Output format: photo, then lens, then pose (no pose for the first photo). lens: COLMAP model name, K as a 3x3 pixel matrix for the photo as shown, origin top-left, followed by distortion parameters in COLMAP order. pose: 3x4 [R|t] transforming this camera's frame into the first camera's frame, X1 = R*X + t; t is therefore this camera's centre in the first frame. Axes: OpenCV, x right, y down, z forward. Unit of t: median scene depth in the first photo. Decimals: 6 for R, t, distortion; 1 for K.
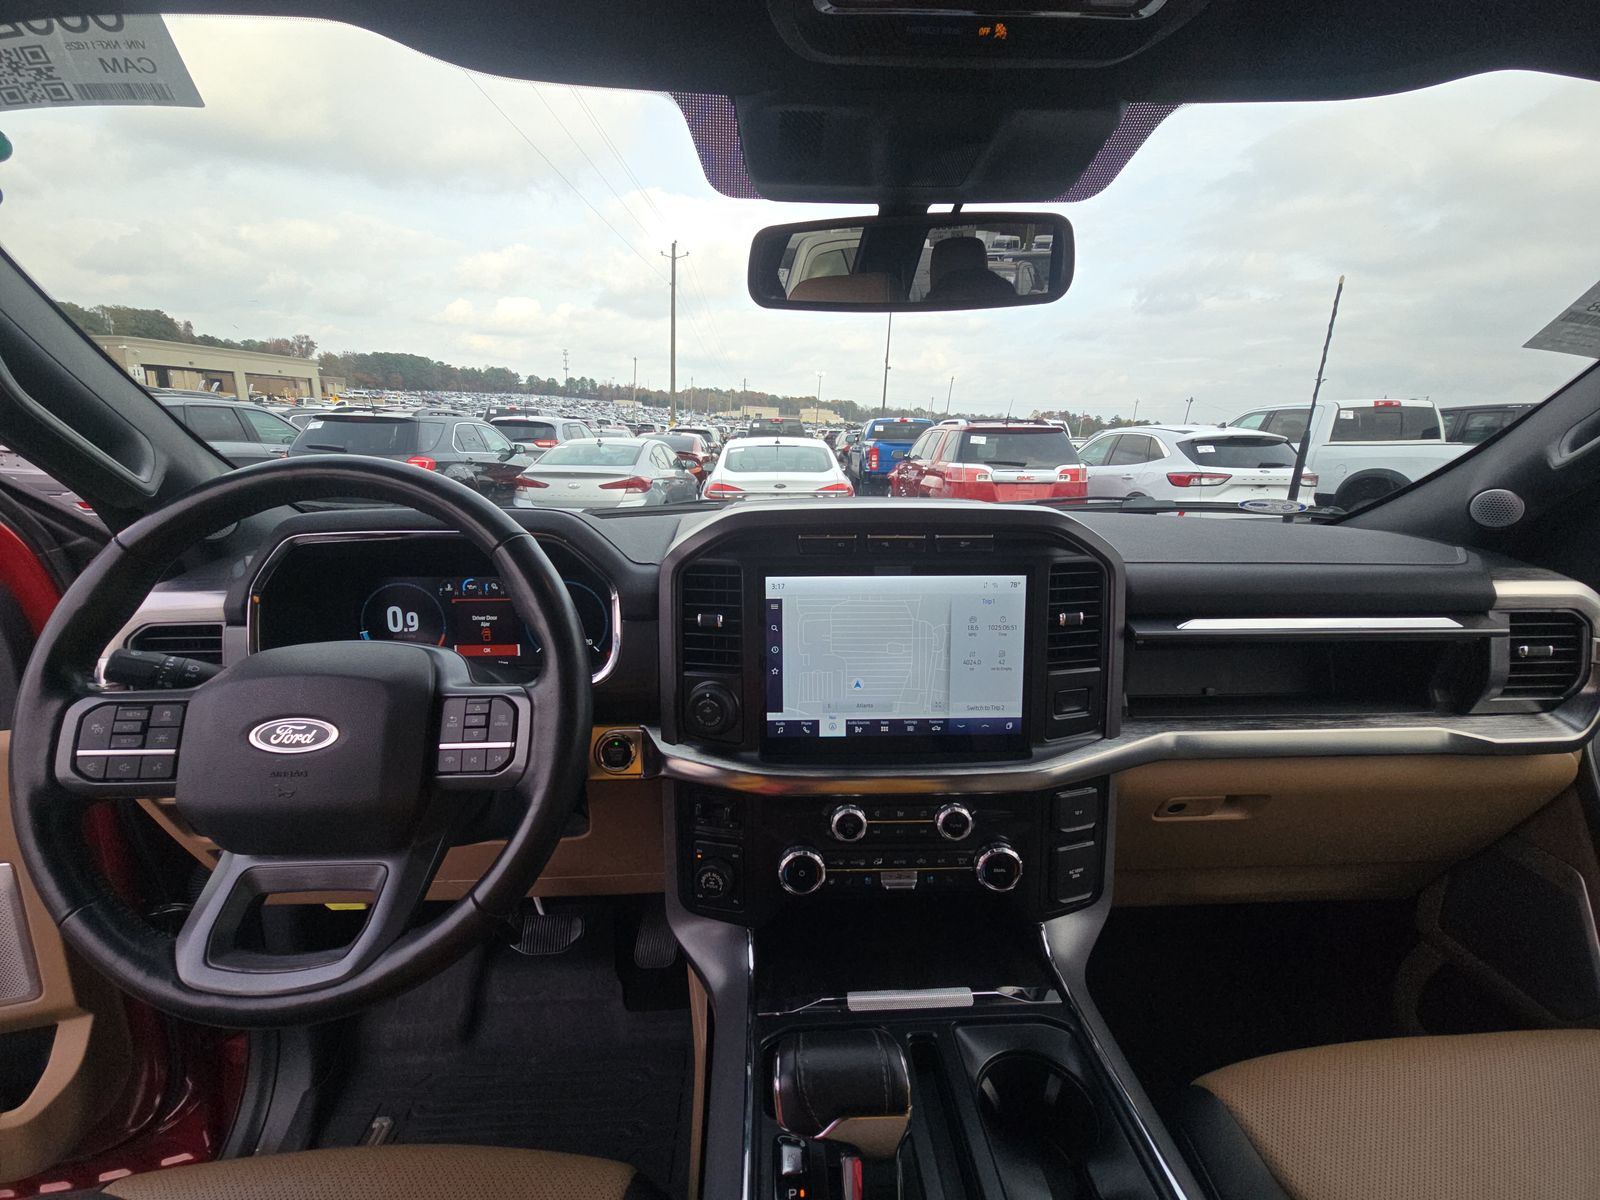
lens RADIAL K [[638.5, 0, 800.0], [0, 638.5, 600.0], [0, 0, 1]] dist [-0.002266, -0.000545]
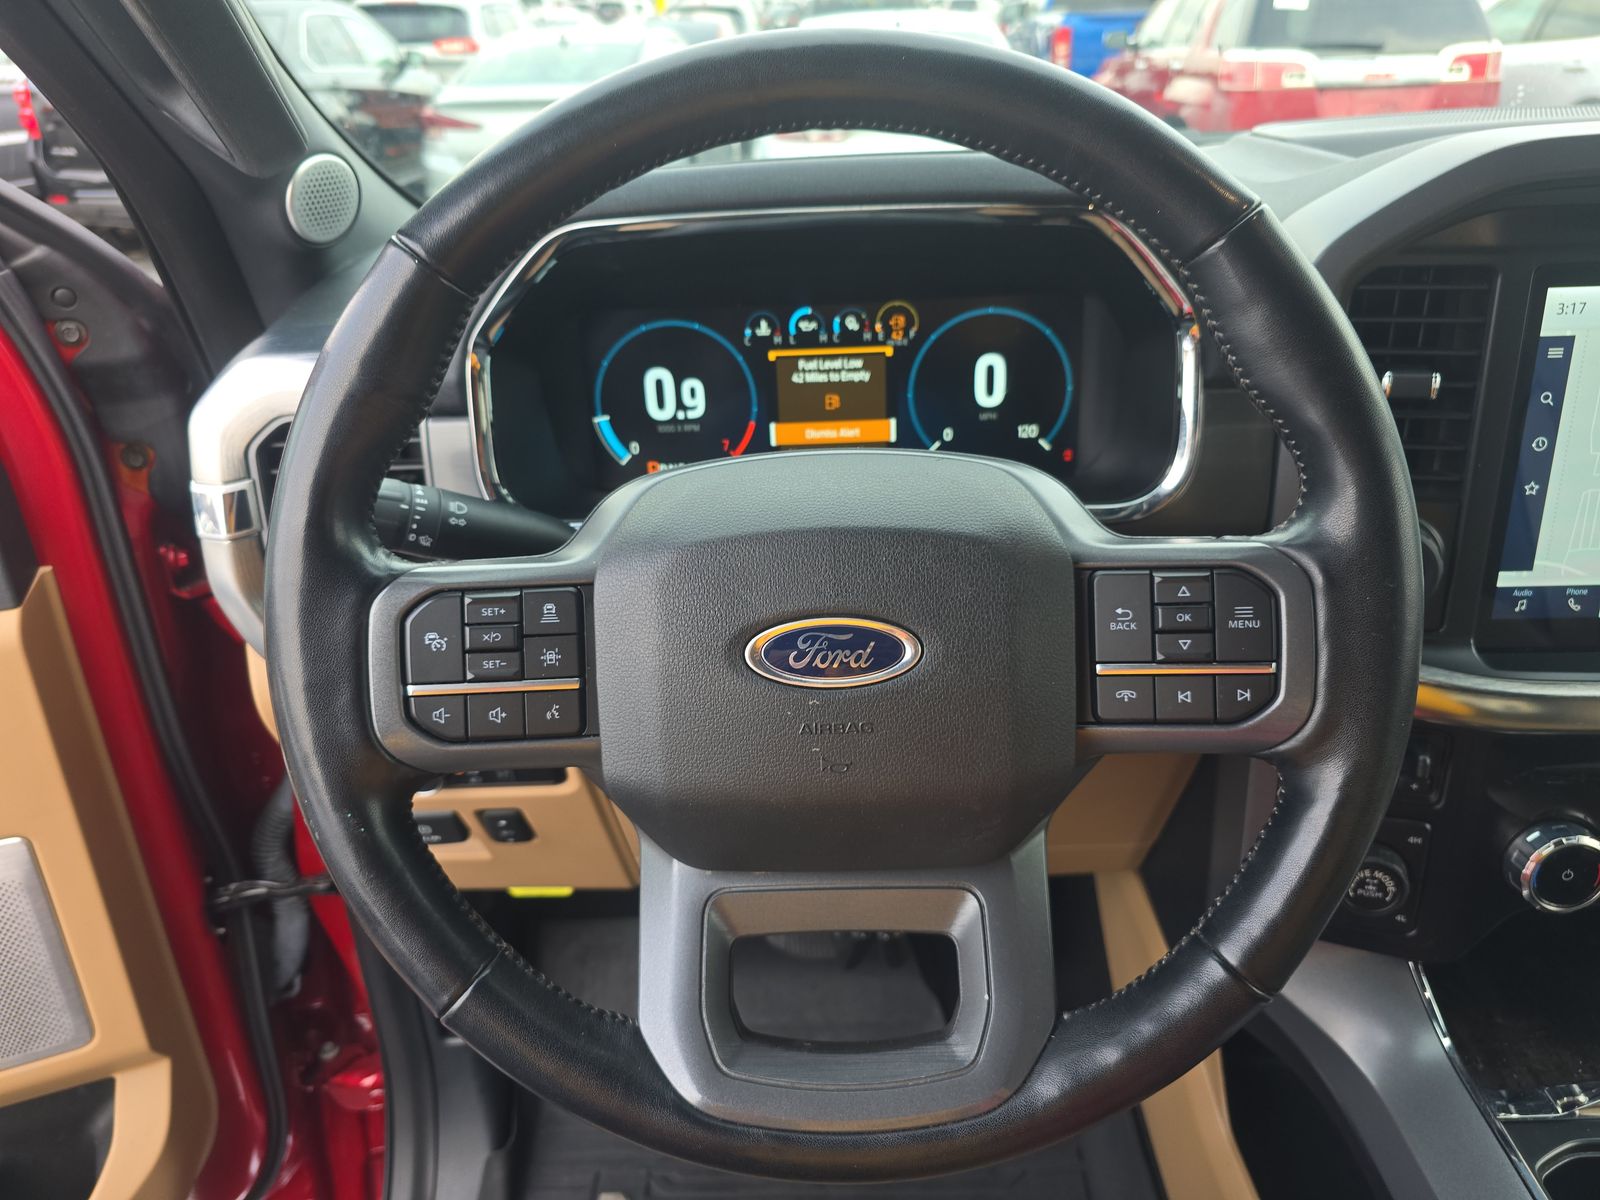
lens RADIAL K [[1083.9, 0, 777.2], [0, 1083.9, 574.5], [0, 0, 1]] dist [0.001910, 0.003917]
pose [[0.997509, -0.010202, -0.069800, -0.558516], [0.025380, 0.975131, 0.220171, -0.021107], [0.065818, -0.221394, 0.972961, 0.146376]]
